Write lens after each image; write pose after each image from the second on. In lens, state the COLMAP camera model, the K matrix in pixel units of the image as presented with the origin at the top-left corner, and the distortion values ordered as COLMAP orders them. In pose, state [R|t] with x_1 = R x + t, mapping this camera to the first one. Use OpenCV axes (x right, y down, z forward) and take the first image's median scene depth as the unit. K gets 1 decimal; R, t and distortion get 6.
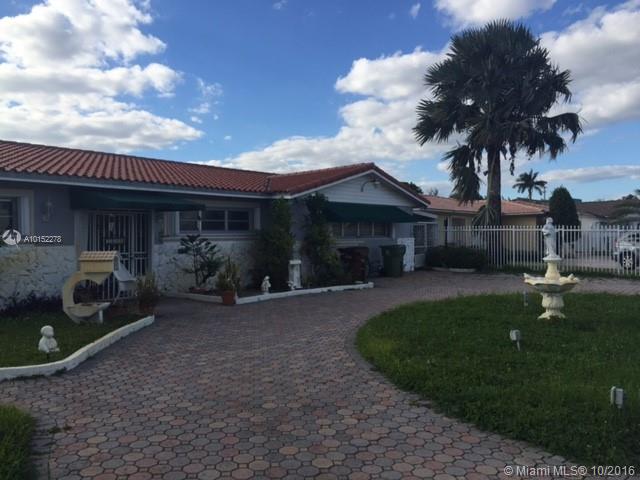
lens RADIAL K [[545.4, 0, 320.2], [0, 545.4, 229.6], [0, 0, 1]] dist [0.096956, -0.140419]
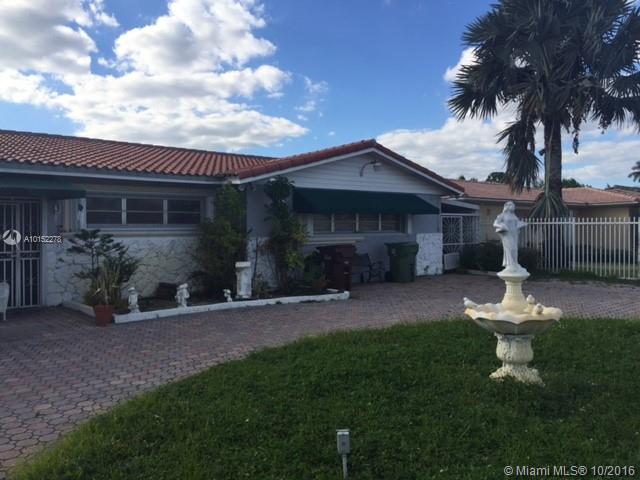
lens RADIAL K [[545.4, 0, 320.2], [0, 545.4, 229.6], [0, 0, 1]] dist [0.096956, -0.140419]
pose [[0.983710, 0.002327, -0.179750, 0.203144], [-0.000388, 0.999941, 0.010823, 0.000922], [0.179765, -0.010577, 0.983653, 0.252454]]
